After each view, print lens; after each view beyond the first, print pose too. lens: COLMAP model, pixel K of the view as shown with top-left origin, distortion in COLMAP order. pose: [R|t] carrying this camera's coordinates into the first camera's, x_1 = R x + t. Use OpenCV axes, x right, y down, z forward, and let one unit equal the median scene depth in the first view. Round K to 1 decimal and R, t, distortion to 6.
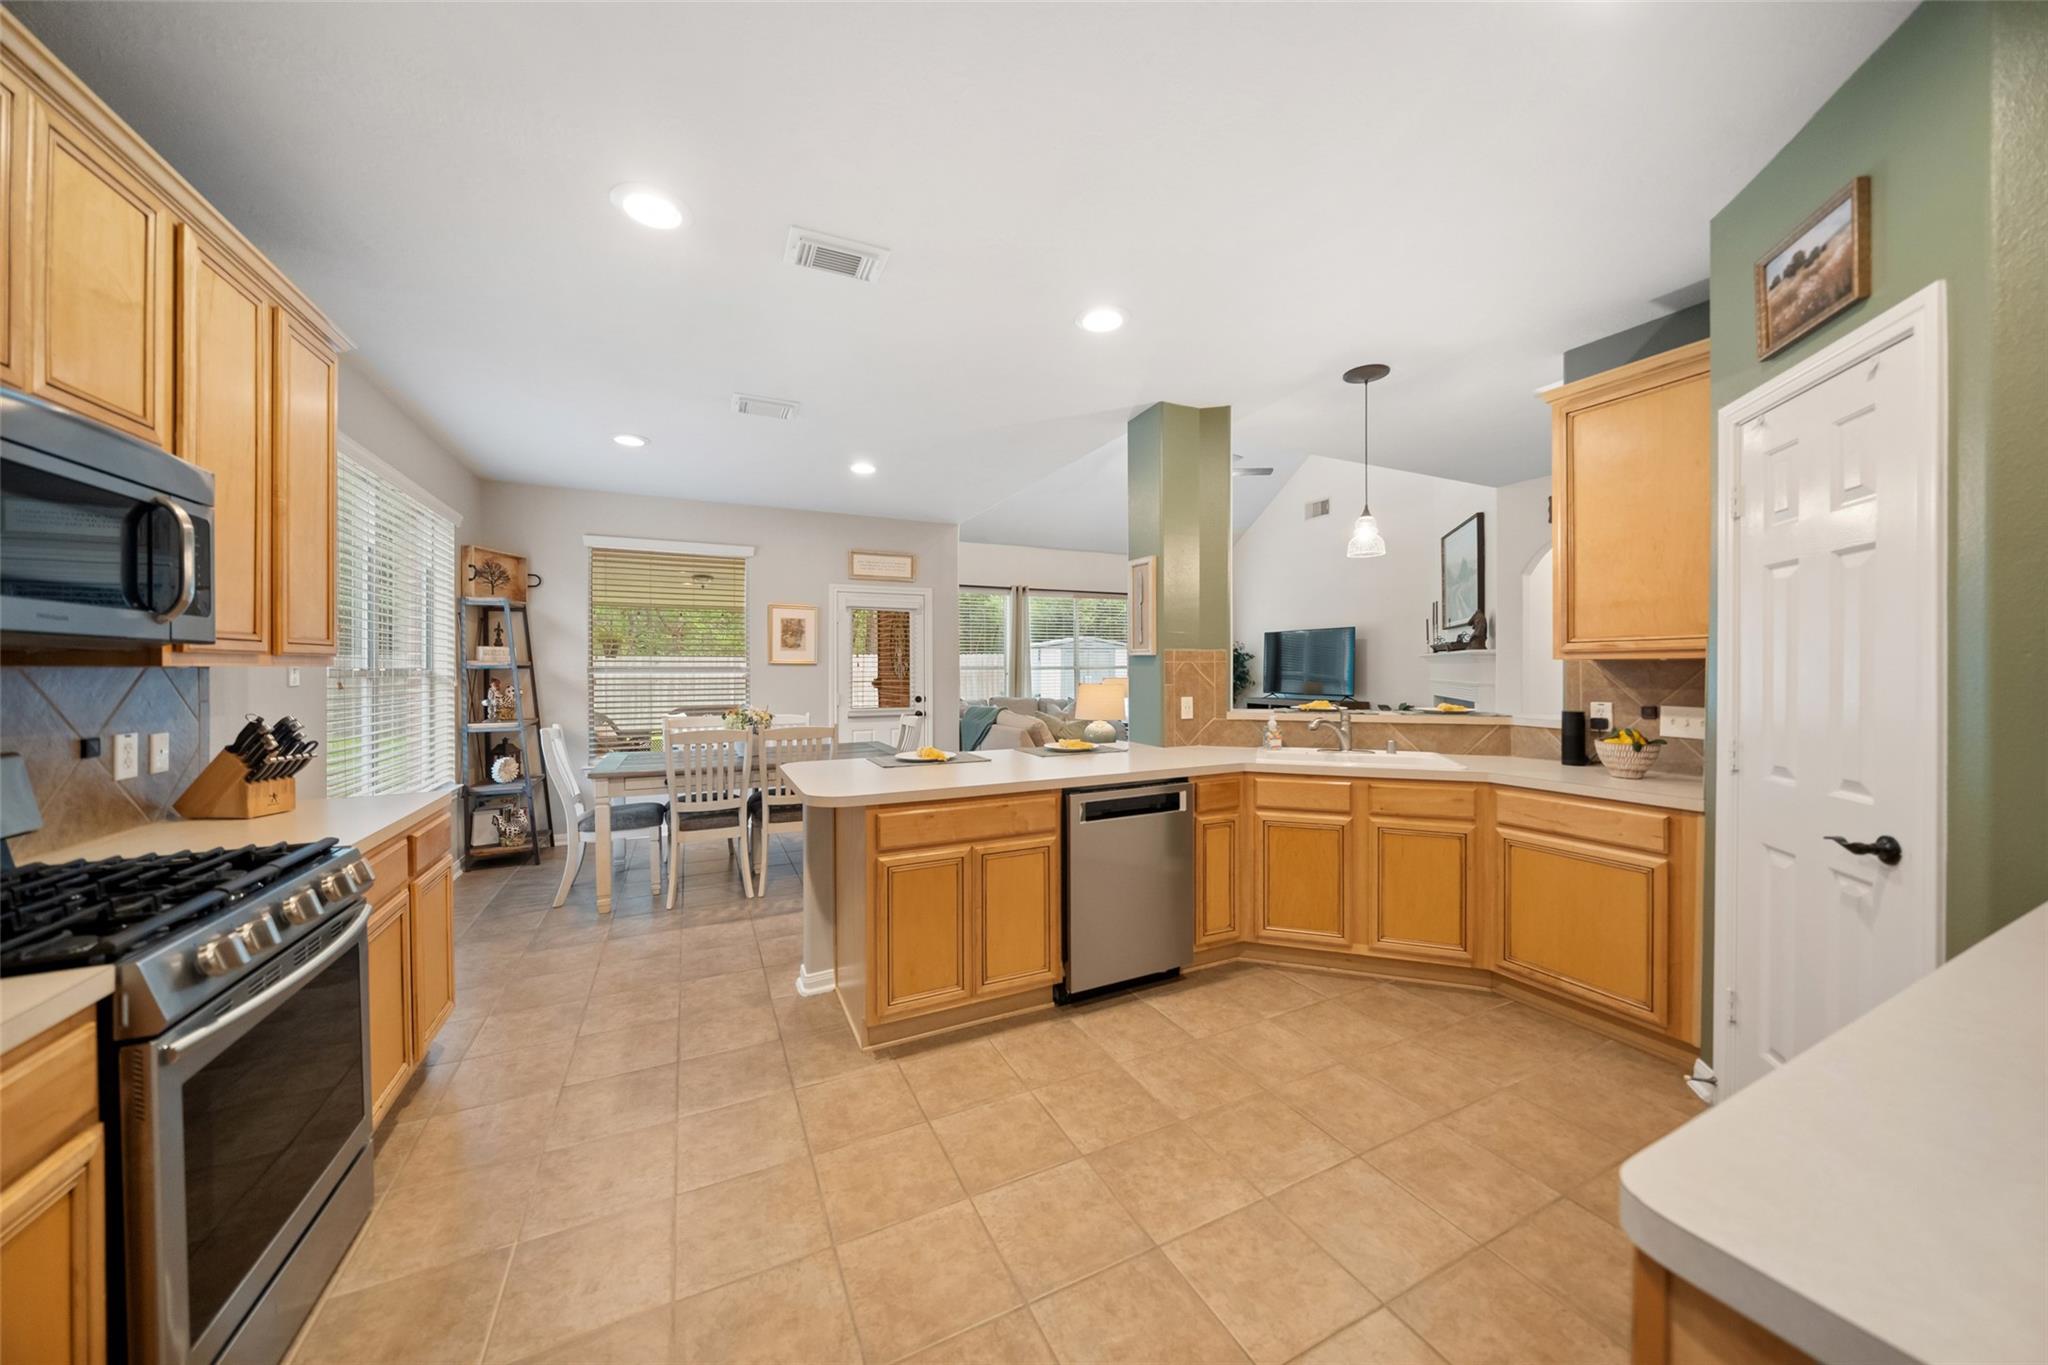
lens RADIAL K [[705.3, 0, 1027.4], [0, 705.3, 667.3], [0, 0, 1]] dist [-0.008088, 0.000236]
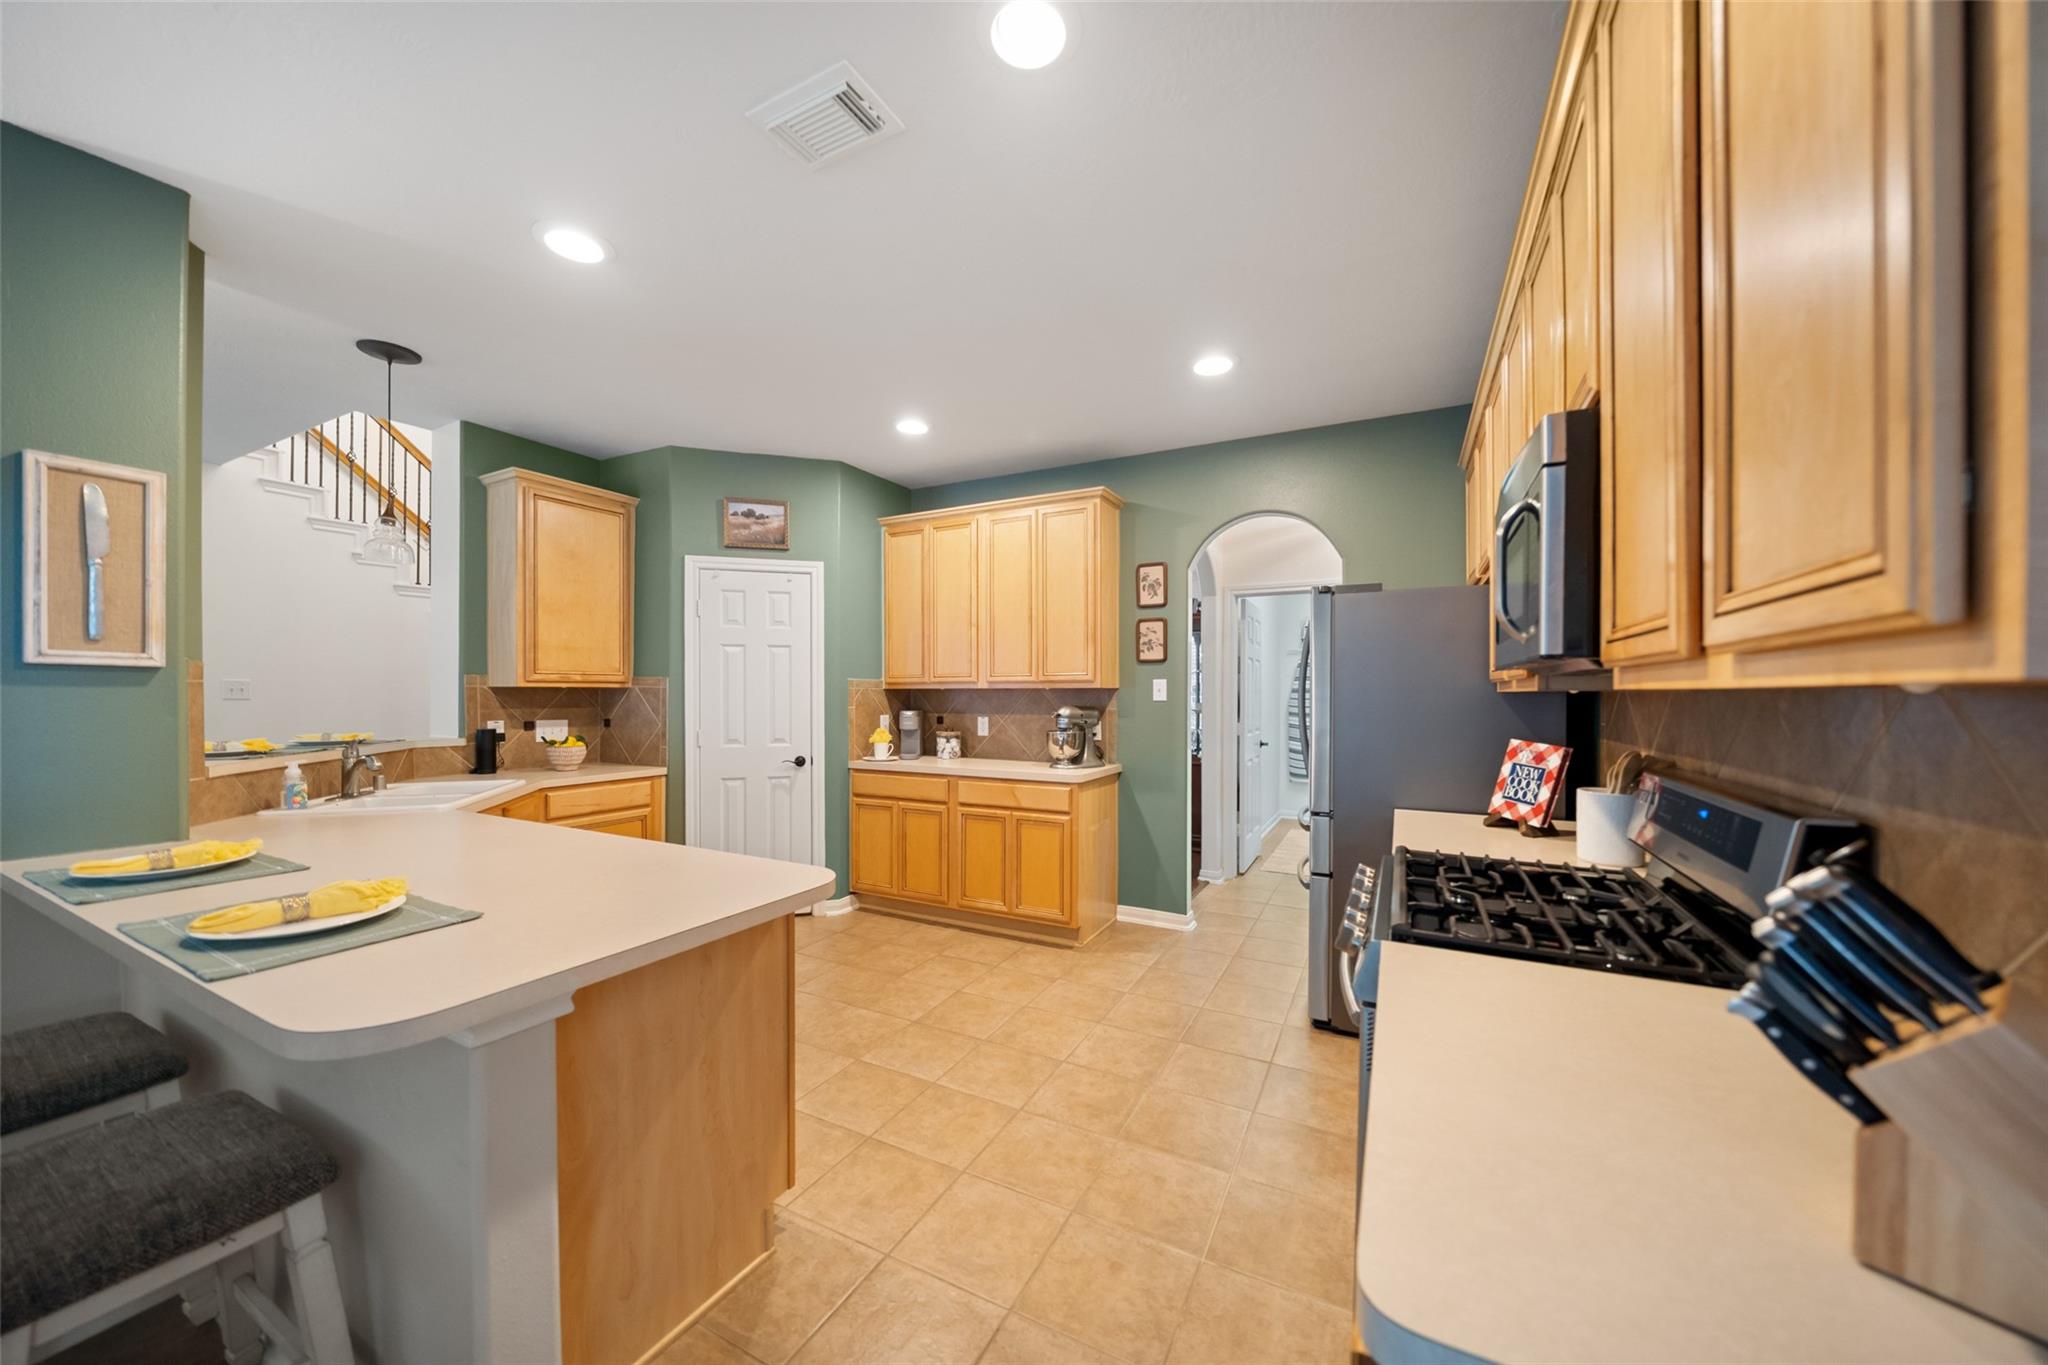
lens RADIAL K [[705.3, 0, 1029.1], [0, 705.3, 703.2], [0, 0, 1]] dist [-0.008088, 0.000236]
pose [[-0.599001, -0.010649, 0.800678, -0.743477], [-0.001879, 0.999928, 0.011894, 0.002085], [-0.800746, 0.005620, -0.598977, 0.969272]]
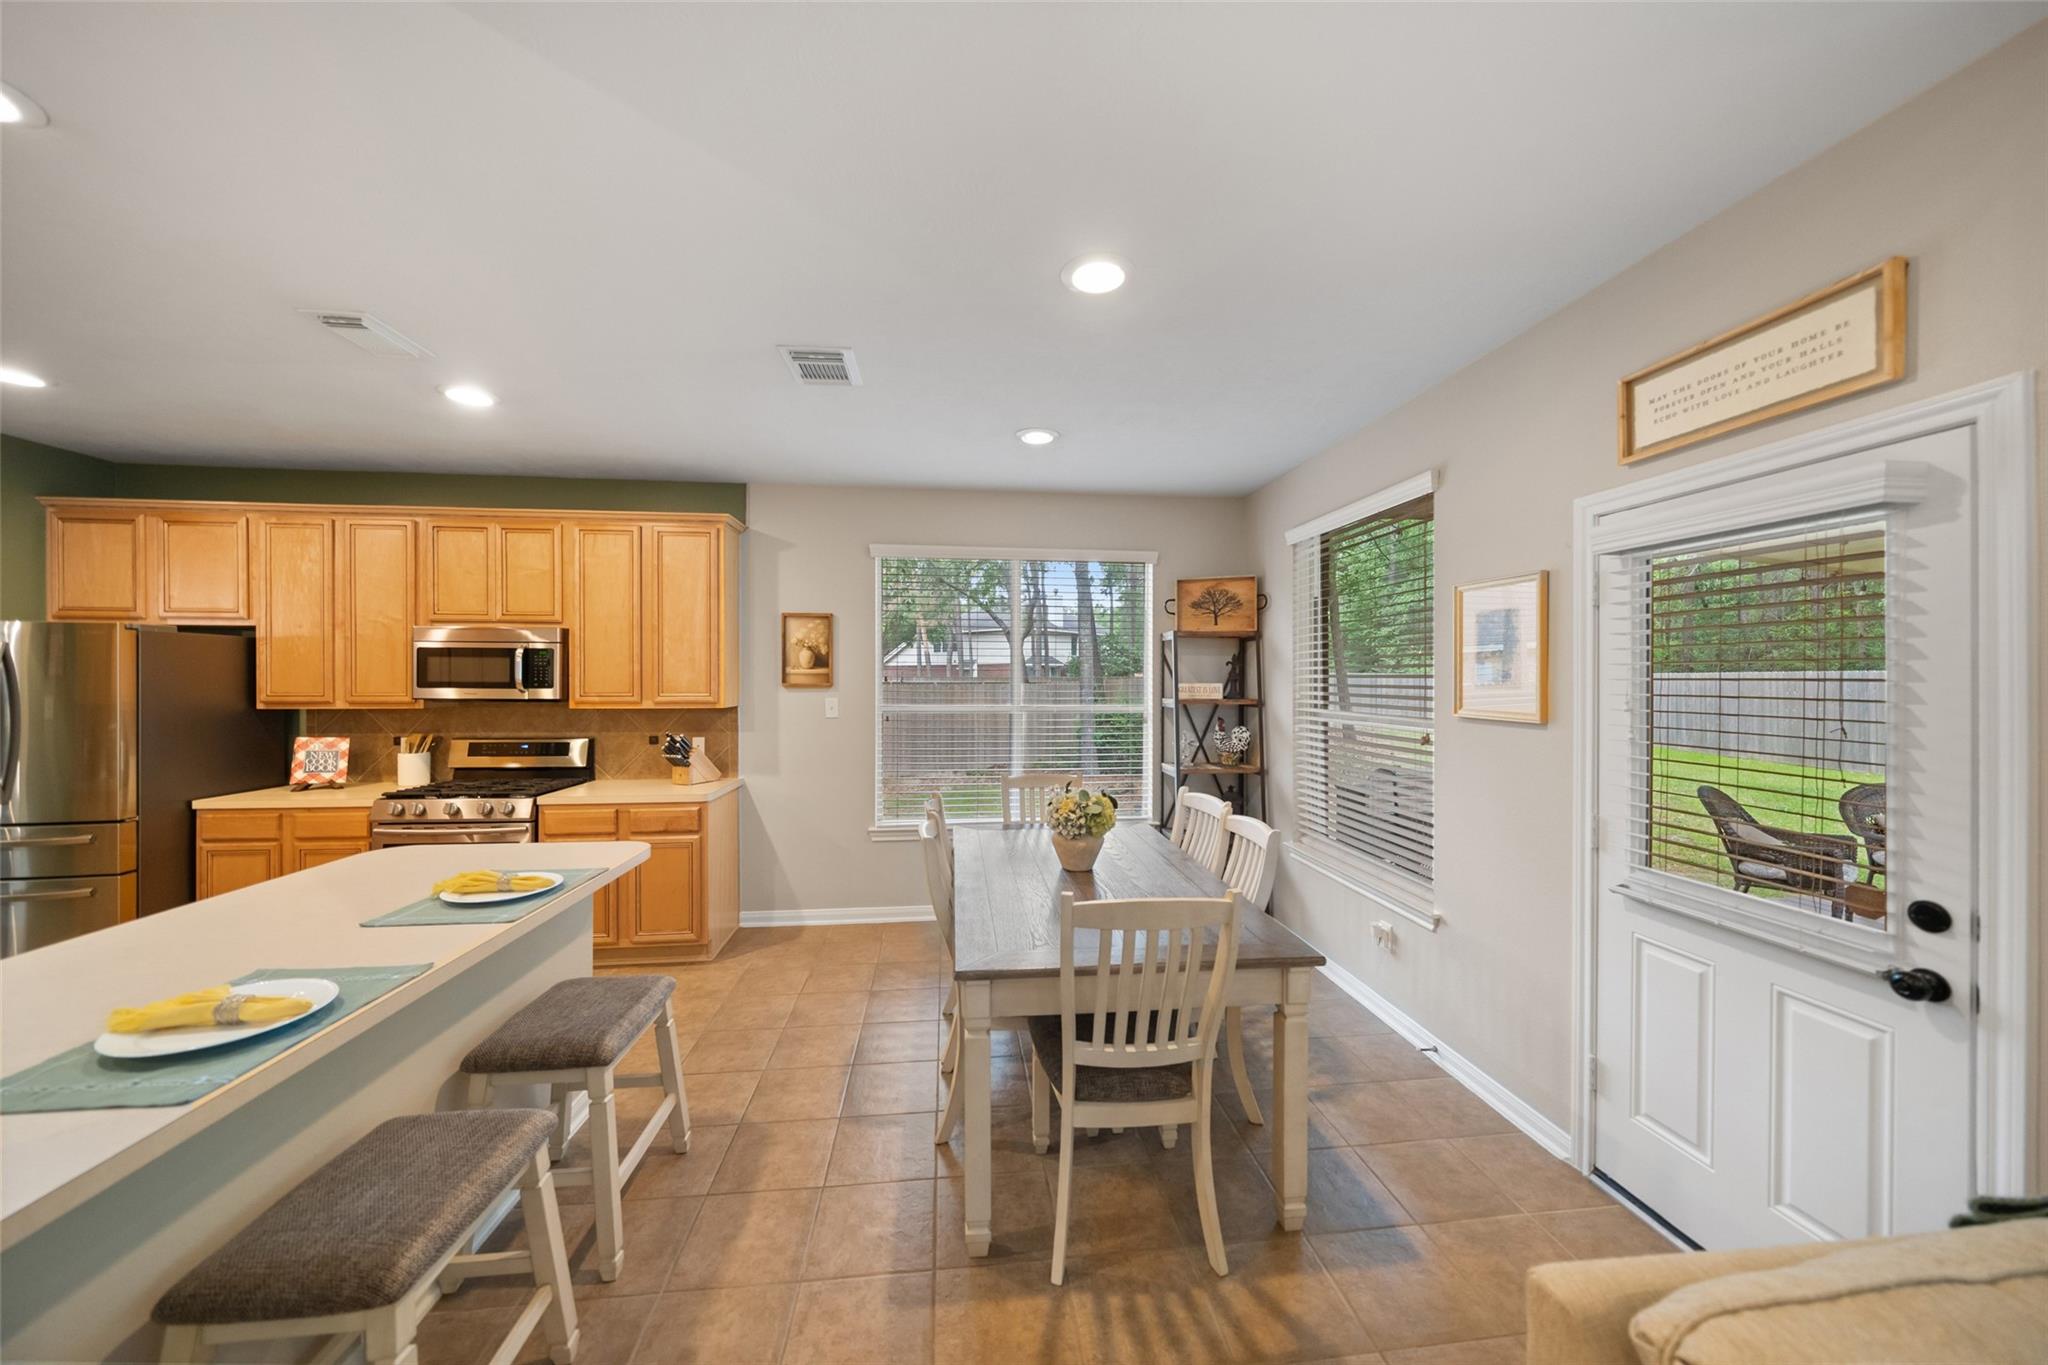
lens RADIAL K [[705.3, 0, 1029.0], [0, 705.3, 678.9], [0, 0, 1]] dist [-0.008088, 0.000236]
pose [[-0.332148, 0.003166, -0.943222, 0.293105], [-0.000175, 0.999994, 0.003419, -0.059608], [0.943227, 0.001300, -0.332146, 1.733860]]
